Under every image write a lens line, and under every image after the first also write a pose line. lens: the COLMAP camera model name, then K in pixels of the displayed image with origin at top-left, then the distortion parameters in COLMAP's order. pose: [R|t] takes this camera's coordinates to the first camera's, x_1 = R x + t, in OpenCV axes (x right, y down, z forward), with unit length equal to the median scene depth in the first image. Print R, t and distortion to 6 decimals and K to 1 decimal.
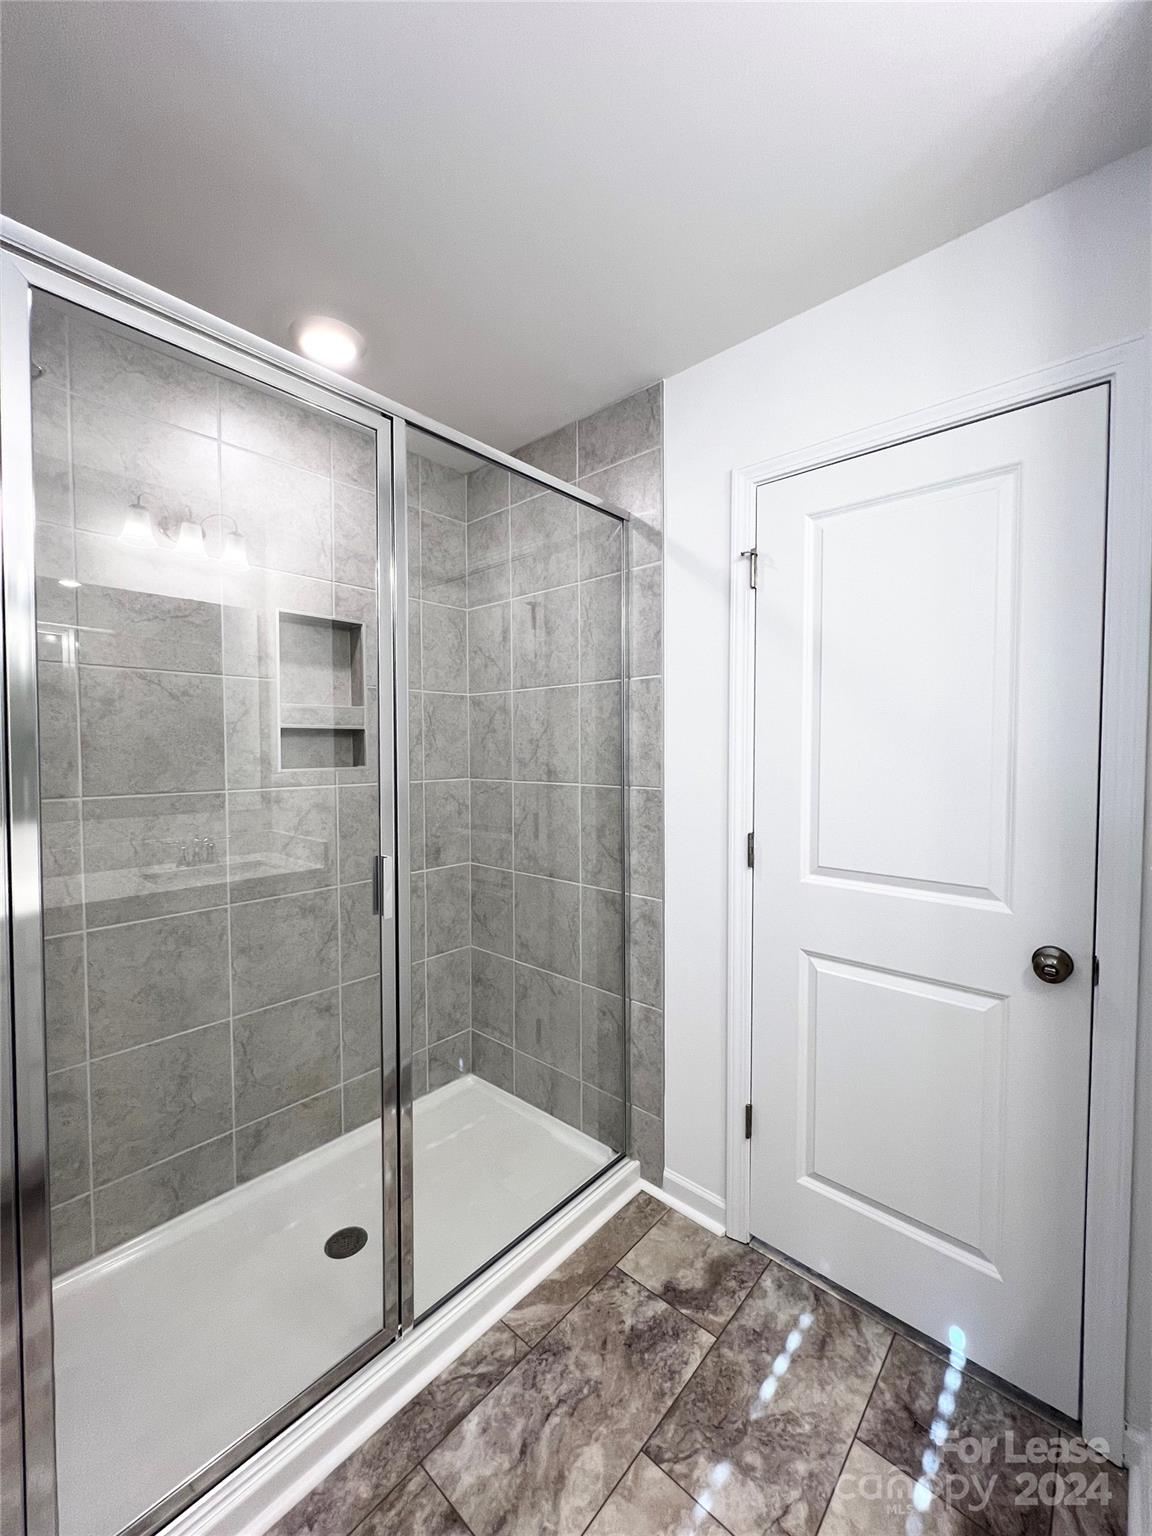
lens RADIAL K [[612.4, 0, 570.0], [0, 612.4, 776.2], [0, 0, 1]] dist [-0.006199, 0.001107]
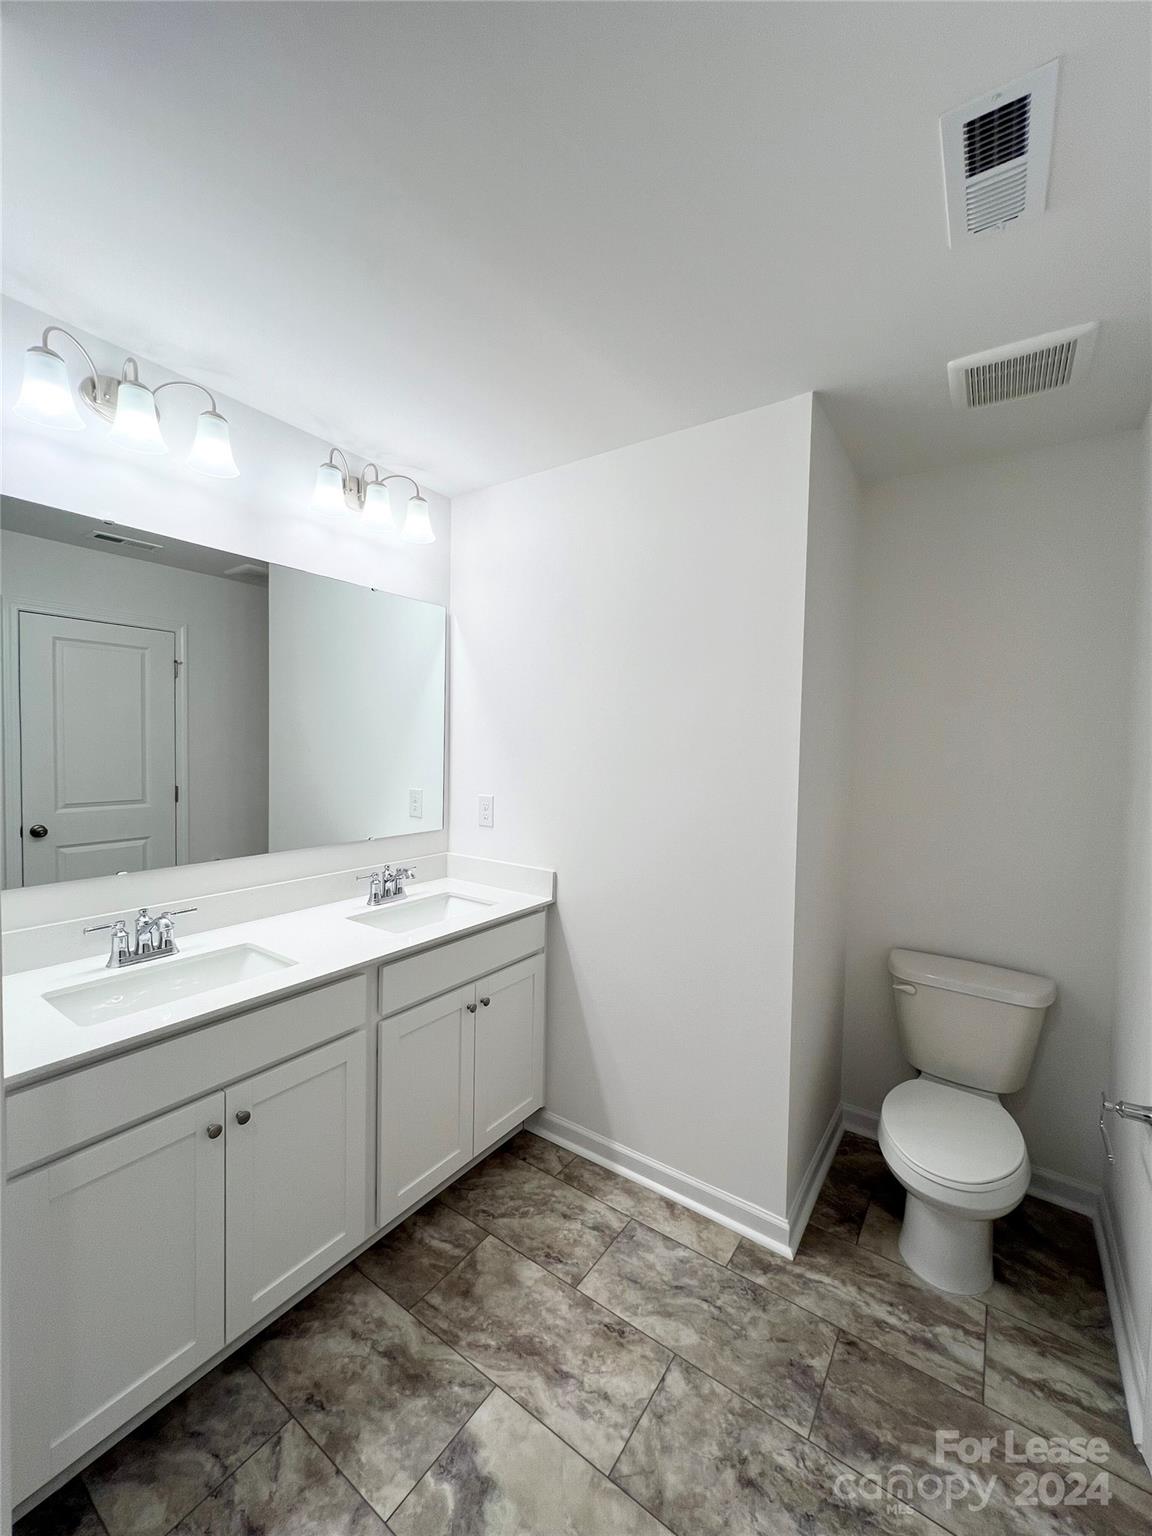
lens RADIAL K [[612.4, 0, 572.5], [0, 612.4, 771.9], [0, 0, 1]] dist [-0.006199, 0.001107]
pose [[0.115976, 0.043769, -0.992287, 1.148260], [-0.078952, 0.996274, 0.034718, -0.054980], [0.990109, 0.074316, 0.118999, 0.507969]]
